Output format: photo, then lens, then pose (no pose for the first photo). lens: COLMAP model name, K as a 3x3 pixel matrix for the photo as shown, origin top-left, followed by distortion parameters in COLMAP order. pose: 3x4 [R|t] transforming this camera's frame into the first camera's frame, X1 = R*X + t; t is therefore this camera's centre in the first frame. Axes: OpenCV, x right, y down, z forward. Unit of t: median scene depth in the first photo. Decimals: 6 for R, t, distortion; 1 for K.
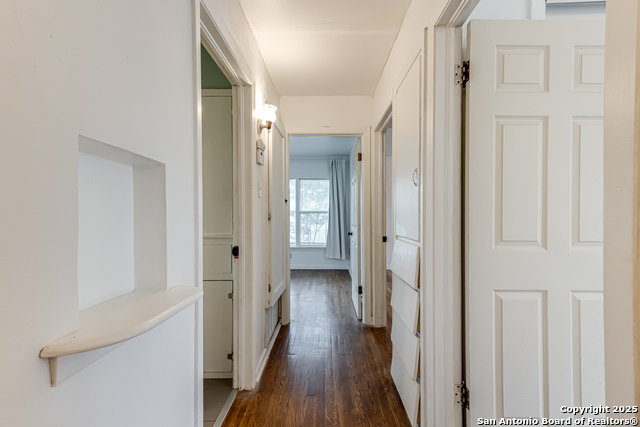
lens RADIAL K [[288.1, 0, 327.8], [0, 288.1, 207.9], [0, 0, 1]] dist [0.025024, -0.000124]
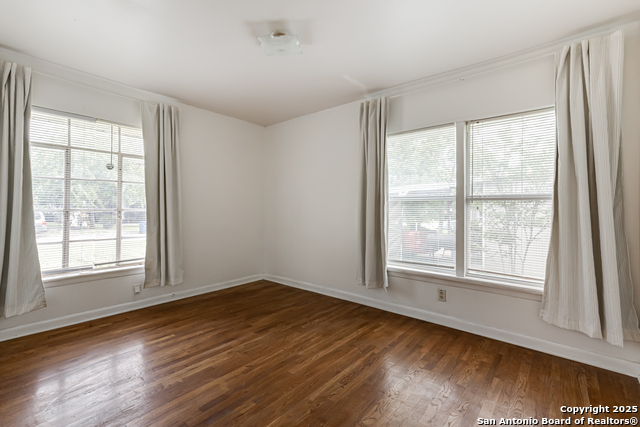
lens RADIAL K [[283.8, 0, 318.8], [0, 283.8, 205.4], [0, 0, 1]] dist [0.023608, 0.000012]
pose [[0.756741, 0.000020, -0.653715, 0.017716], [0.003300, 0.999987, 0.003850, 0.022174], [0.653706, -0.005070, 0.756731, 0.533216]]
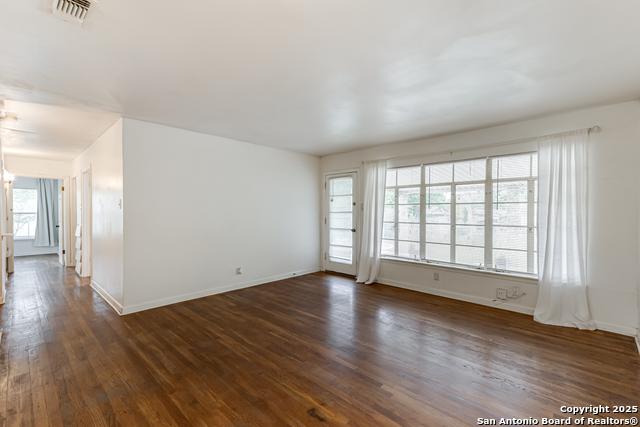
lens RADIAL K [[285.5, 0, 318.6], [0, 285.5, 215.7], [0, 0, 1]] dist [0.021608, -0.000540]
pose [[0.698410, -0.009725, 0.715632, -0.053196], [-0.017868, 0.999359, 0.031019, -0.040997], [-0.715475, -0.034451, 0.697789, -0.947597]]
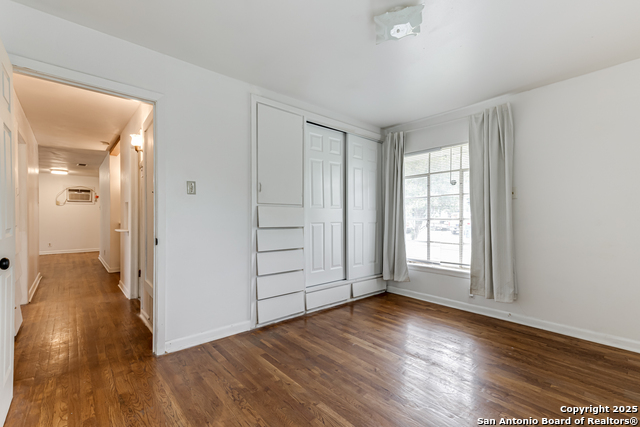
lens RADIAL K [[285.5, 0, 318.6], [0, 285.5, 215.7], [0, 0, 1]] dist [0.021608, -0.000540]
pose [[-0.761487, 0.000683, -0.648179, 0.014019], [0.017636, 0.999651, -0.019665, 0.030352], [0.647940, -0.026405, -0.761234, 0.926244]]
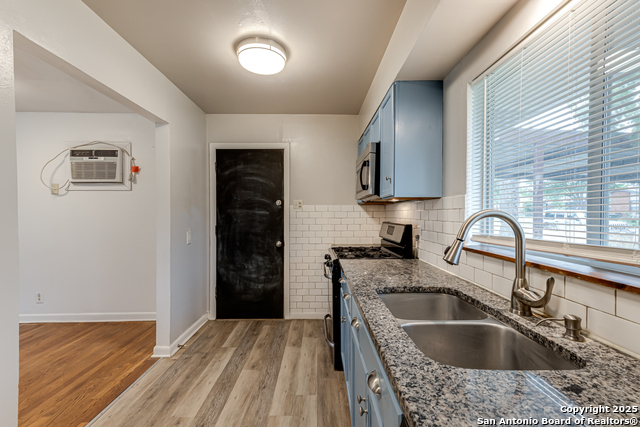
lens RADIAL K [[285.5, 0, 318.6], [0, 285.5, 215.7], [0, 0, 1]] dist [0.021608, -0.000540]
pose [[-0.999995, 0.003025, -0.000518, -0.430096], [0.003032, 0.999901, -0.013767, -0.023958], [0.000476, -0.013768, -0.999905, -0.453569]]
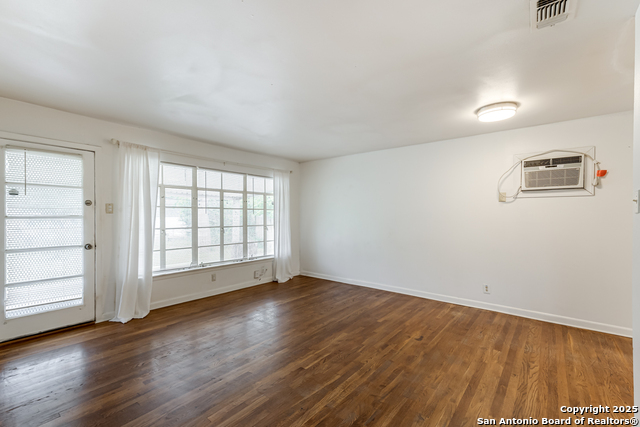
lens RADIAL K [[285.5, 0, 318.6], [0, 285.5, 215.7], [0, 0, 1]] dist [0.021608, -0.000540]
pose [[-0.772613, -0.003580, 0.634867, -0.023788], [-0.016243, 0.999768, -0.014129, -0.027826], [-0.634670, -0.021228, -0.772492, -0.266250]]
